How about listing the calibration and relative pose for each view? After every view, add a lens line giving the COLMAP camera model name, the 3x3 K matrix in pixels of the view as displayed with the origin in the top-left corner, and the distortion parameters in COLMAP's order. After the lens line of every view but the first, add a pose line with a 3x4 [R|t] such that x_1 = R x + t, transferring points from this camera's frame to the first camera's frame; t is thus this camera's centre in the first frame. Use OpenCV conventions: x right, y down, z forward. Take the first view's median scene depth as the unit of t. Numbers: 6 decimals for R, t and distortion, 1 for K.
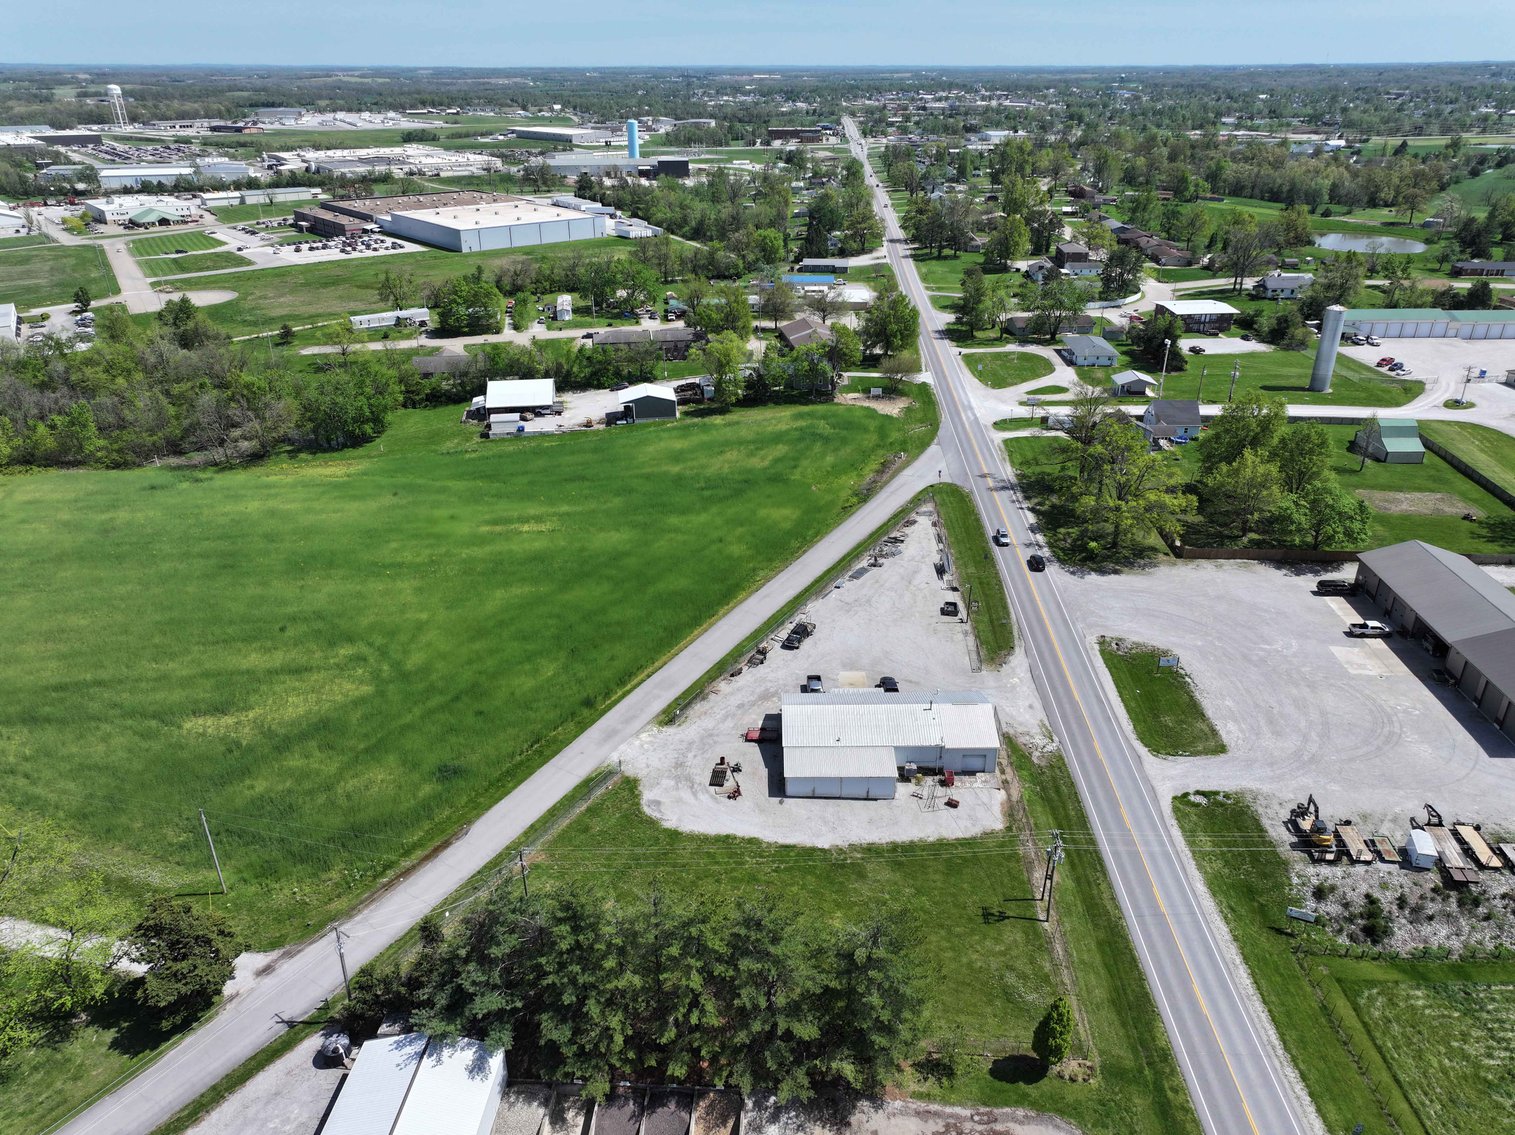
lens RADIAL K [[1037.8, 0, 762.5], [0, 1037.8, 601.1], [0, 0, 1]] dist [0.000192, 0.003233]
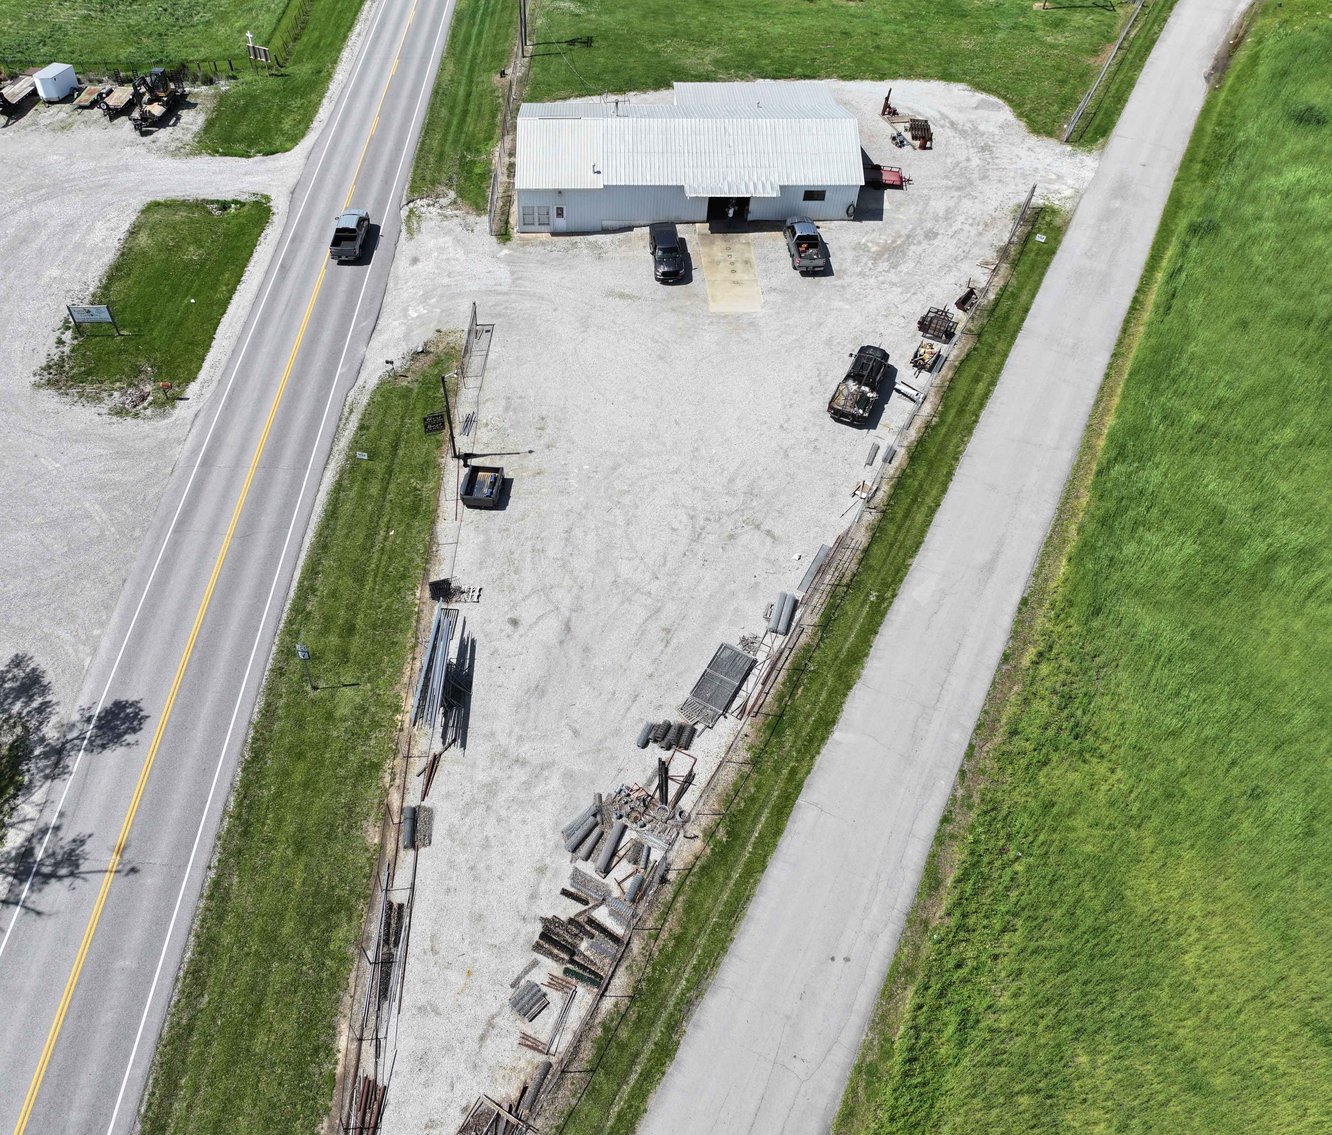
lens RADIAL K [[1059.5, 0, 584.6], [0, 1059.5, 567.4], [0, 0, 1]] dist [-0.000756, 0.015976]
pose [[-0.999972, 0.005329, 0.005347, 0.150410], [0.006368, 0.215021, 0.976589, -0.387304], [0.004054, 0.976595, -0.215049, 1.176518]]
